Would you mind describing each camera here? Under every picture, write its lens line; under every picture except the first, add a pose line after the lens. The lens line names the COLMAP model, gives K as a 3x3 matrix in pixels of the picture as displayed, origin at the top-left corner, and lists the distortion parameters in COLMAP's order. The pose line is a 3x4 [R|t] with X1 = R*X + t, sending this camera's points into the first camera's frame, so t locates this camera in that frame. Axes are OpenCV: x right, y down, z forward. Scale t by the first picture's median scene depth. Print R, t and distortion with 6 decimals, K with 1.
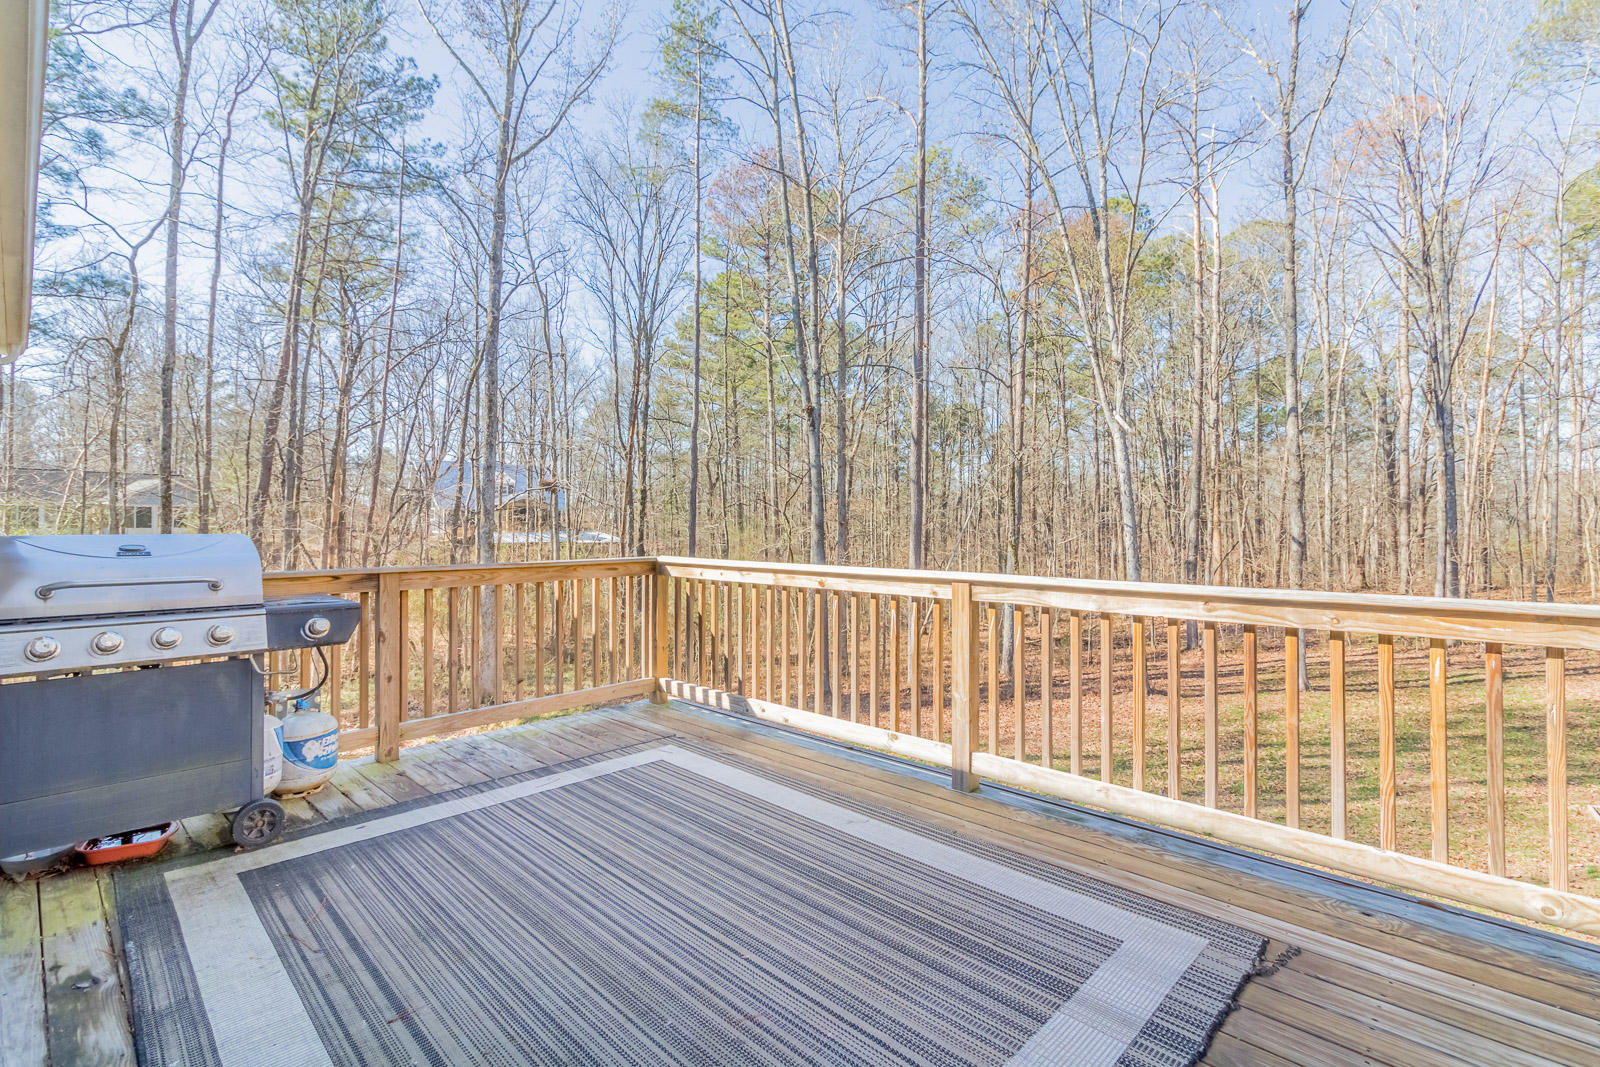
lens RADIAL K [[737.7, 0, 800.4], [0, 737.7, 524.0], [0, 0, 1]] dist [0.000324, 0.000304]
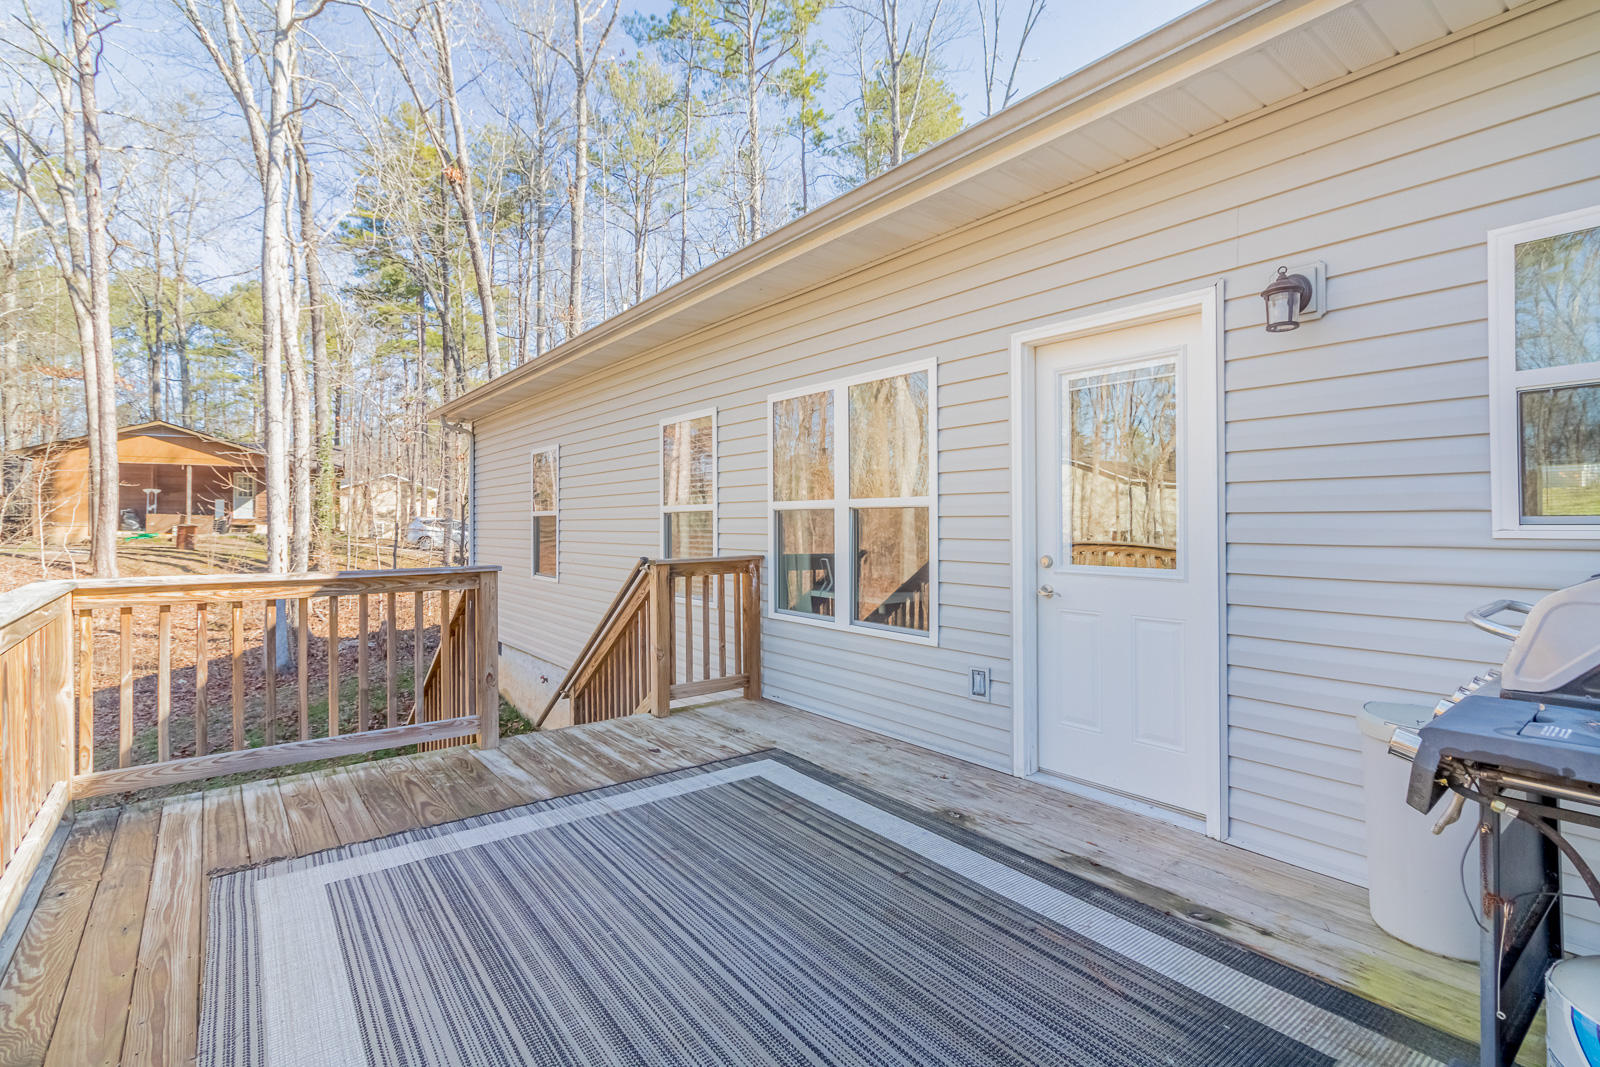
lens RADIAL K [[737.7, 0, 801.5], [0, 737.7, 524.1], [0, 0, 1]] dist [0.000324, 0.000304]
pose [[-0.989704, 0.002451, 0.143106, -0.456788], [0.003023, 0.999988, 0.003782, -0.001799], [-0.143095, 0.004175, -0.989700, 1.990382]]
